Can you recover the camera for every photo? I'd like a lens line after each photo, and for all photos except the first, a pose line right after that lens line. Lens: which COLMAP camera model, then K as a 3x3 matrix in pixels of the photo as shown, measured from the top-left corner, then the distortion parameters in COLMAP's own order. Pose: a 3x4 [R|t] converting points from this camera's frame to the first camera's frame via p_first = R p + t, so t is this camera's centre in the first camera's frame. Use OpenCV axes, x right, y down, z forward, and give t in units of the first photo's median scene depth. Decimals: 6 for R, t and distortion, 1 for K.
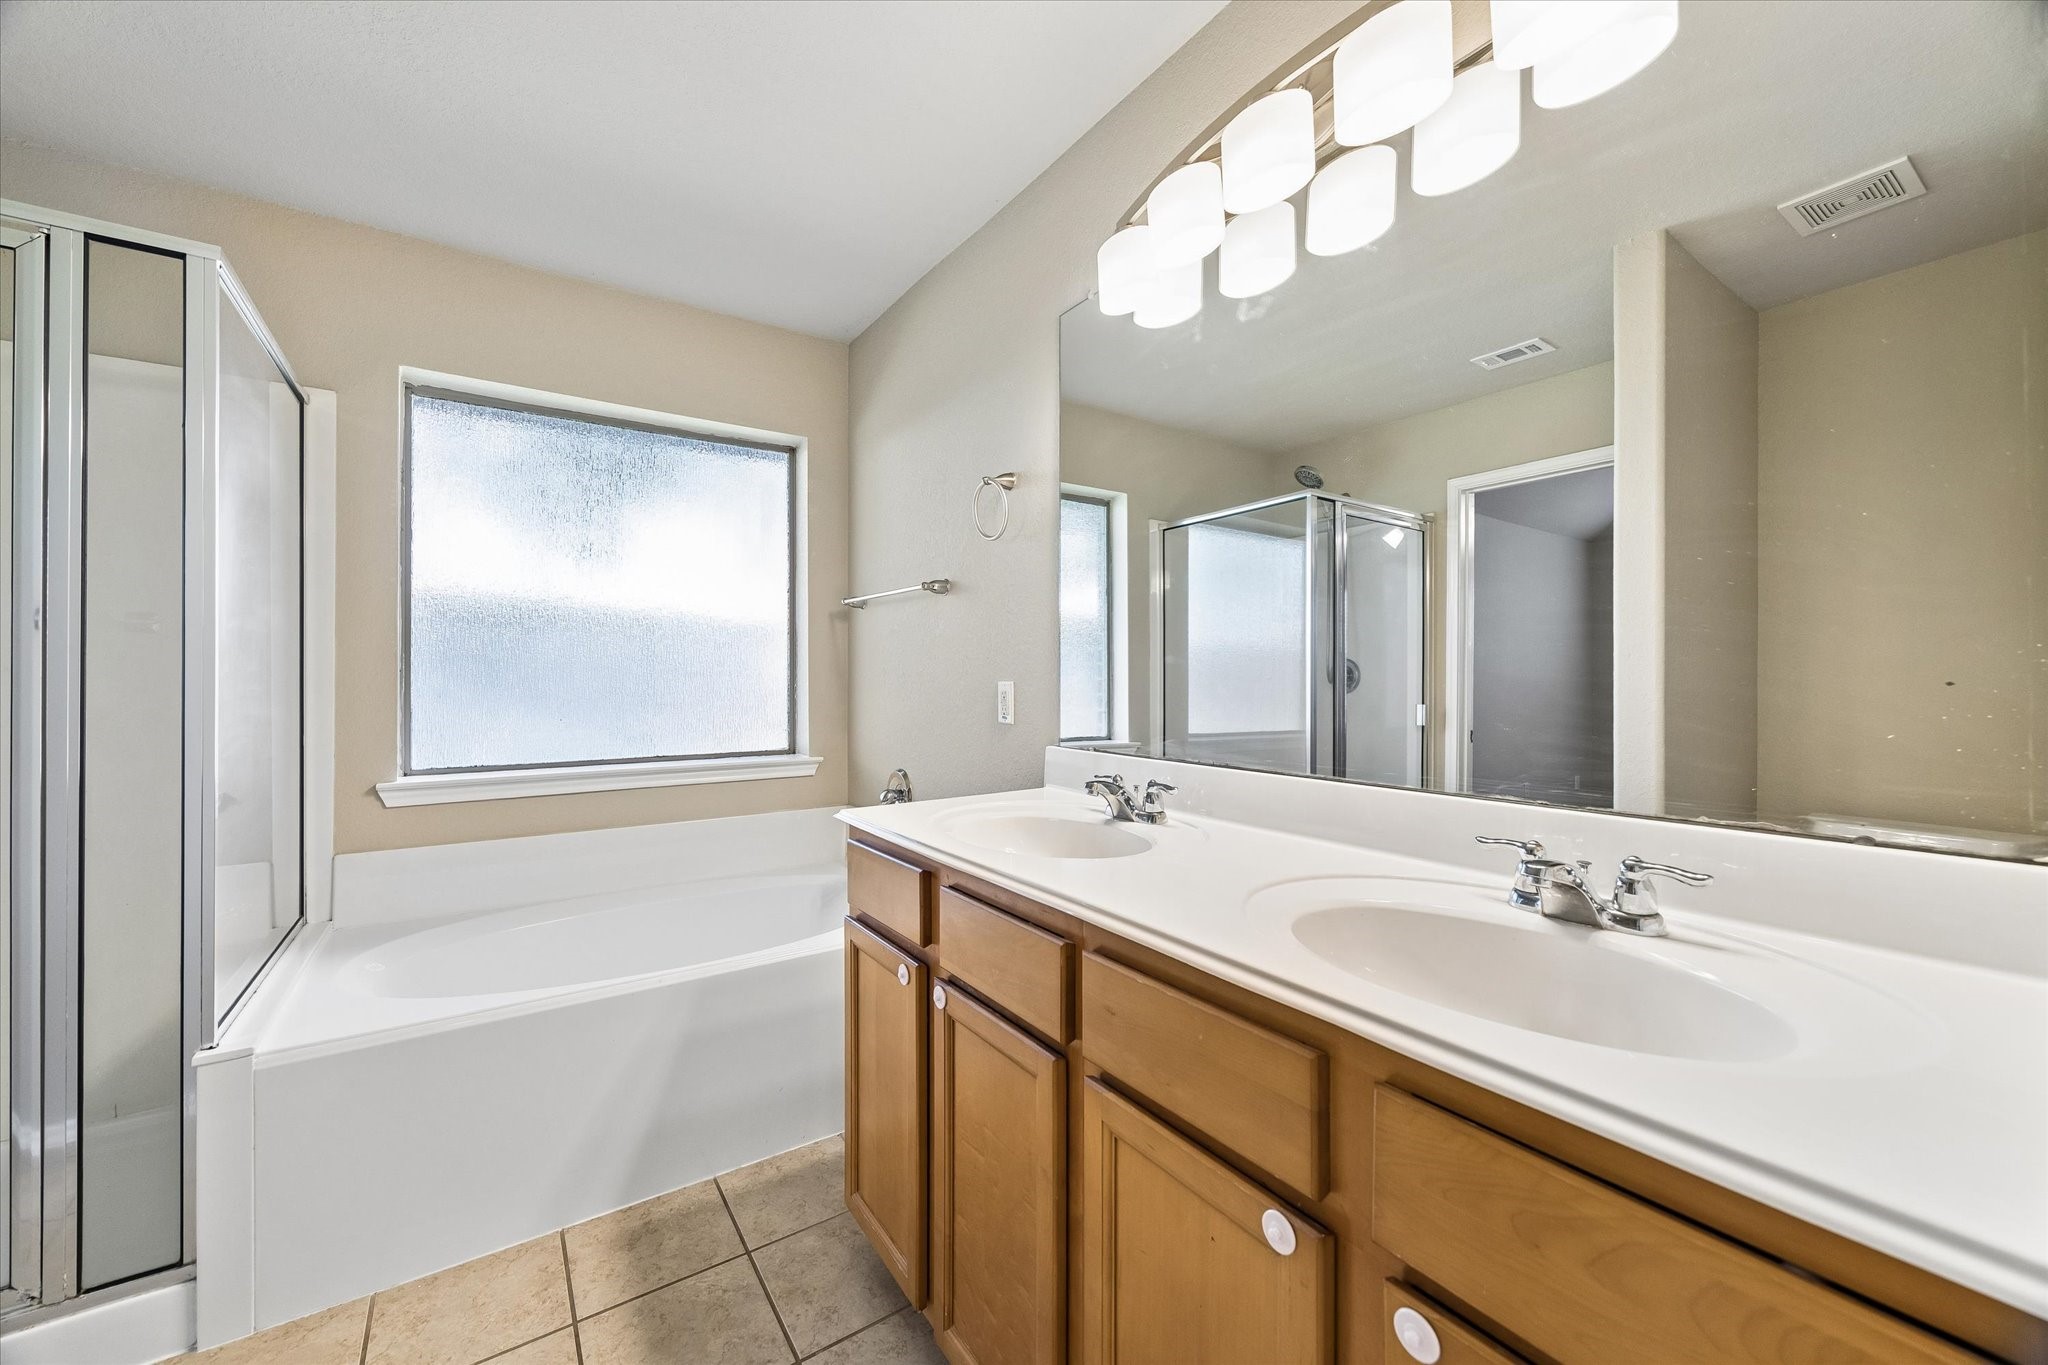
lens RADIAL K [[782.0, 0, 1019.2], [0, 782.0, 670.8], [0, 0, 1]] dist [-0.006396, 0.000433]
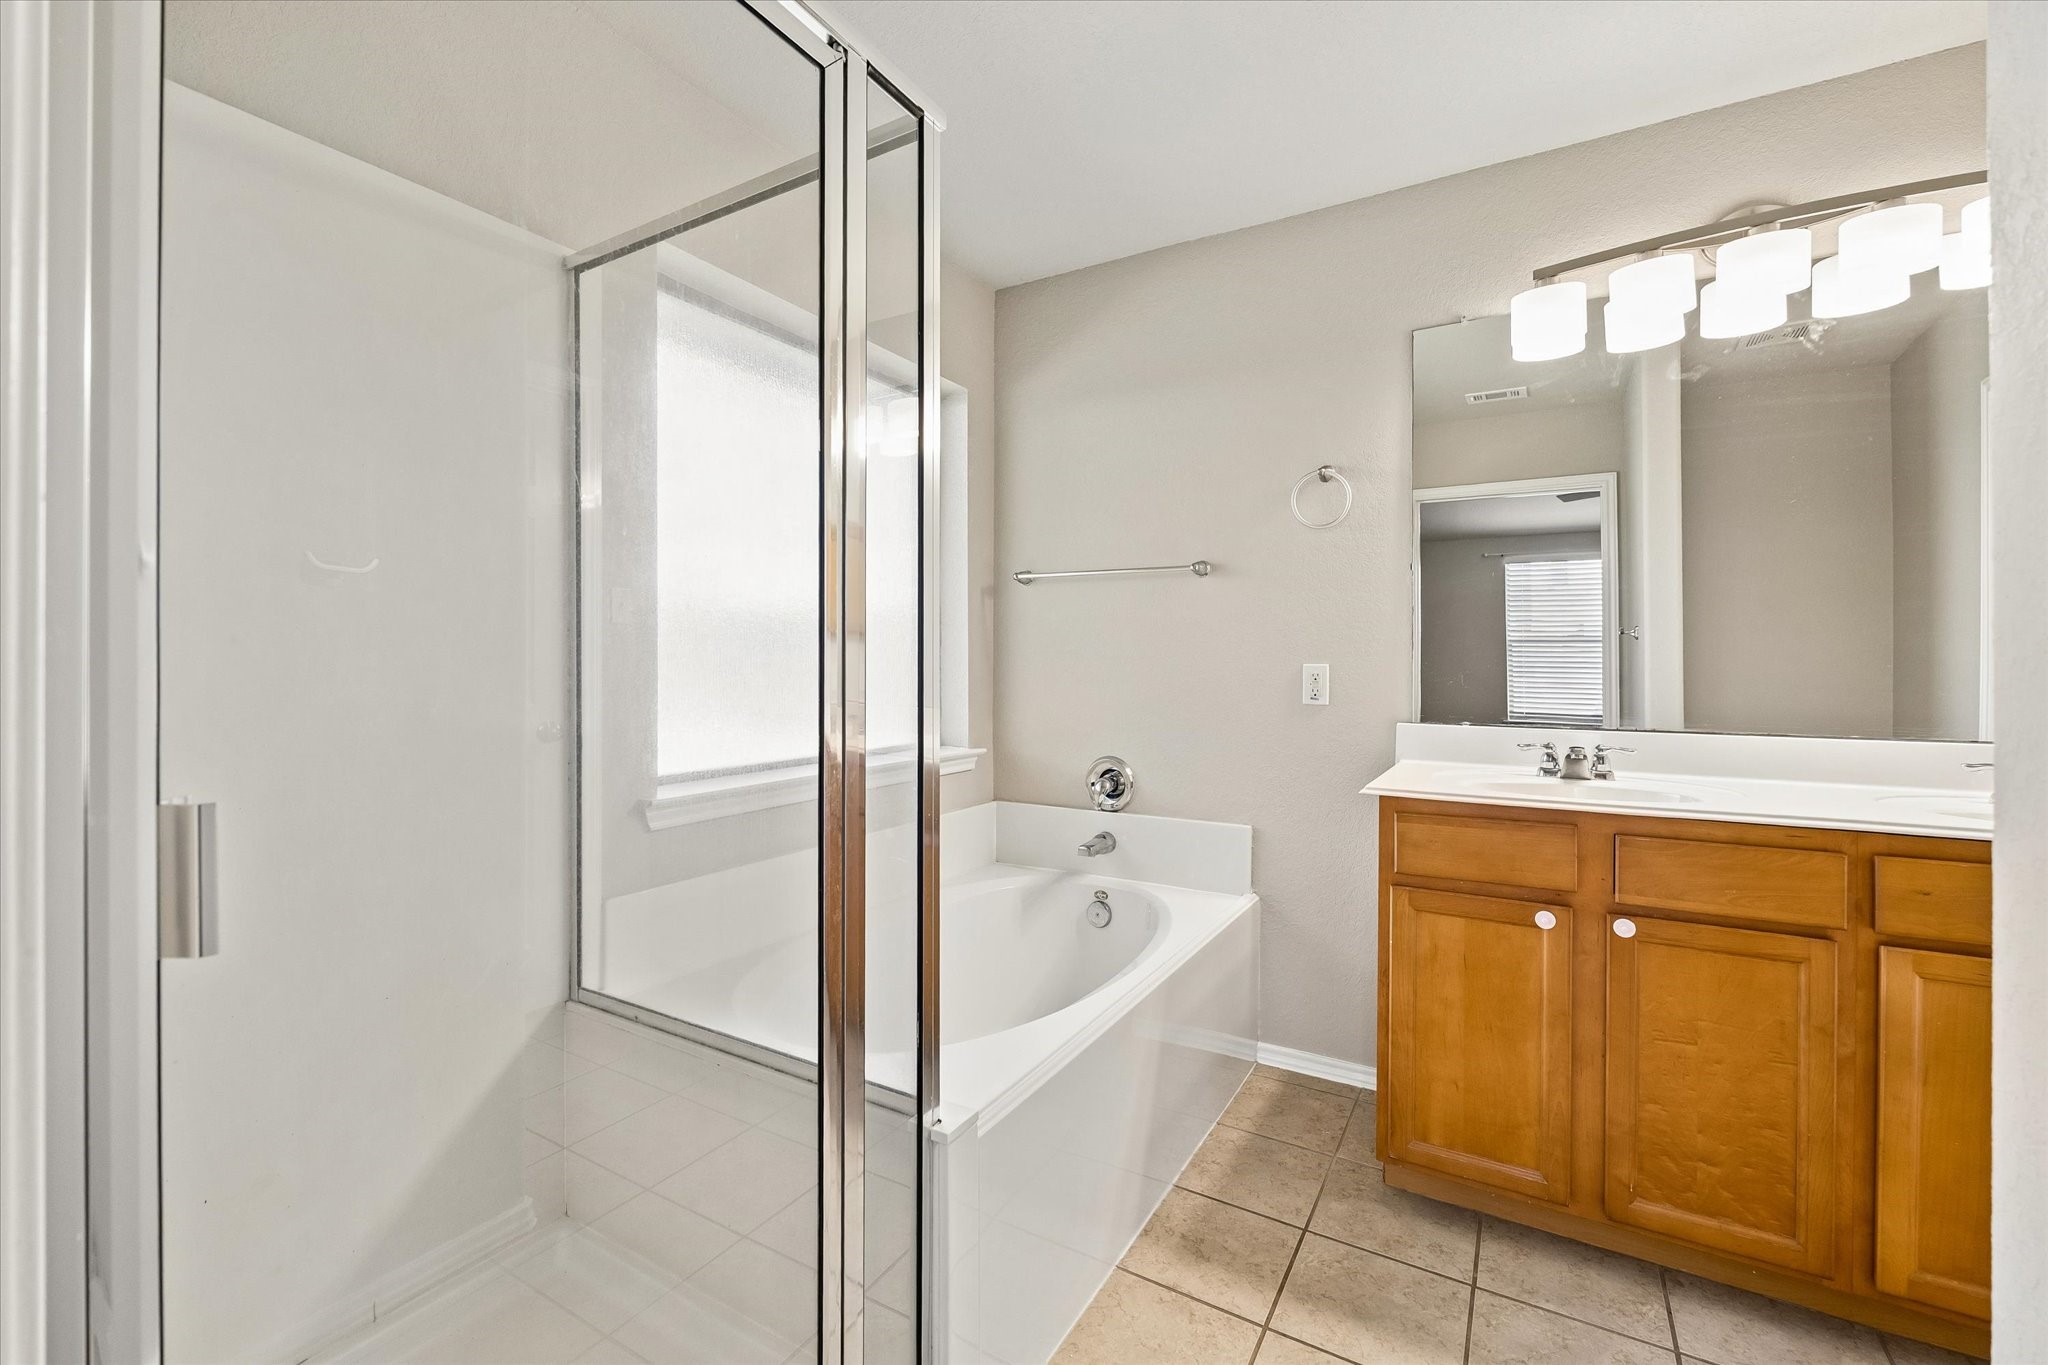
lens RADIAL K [[869.8, 0, 1025.3], [0, 869.8, 686.6], [0, 0, 1]] dist [0.001232, -0.000197]
pose [[0.907958, -0.001383, 0.419059, -1.057045], [-0.010369, 0.999614, 0.025763, 0.022441], [-0.418933, -0.027737, 0.907593, 0.143467]]
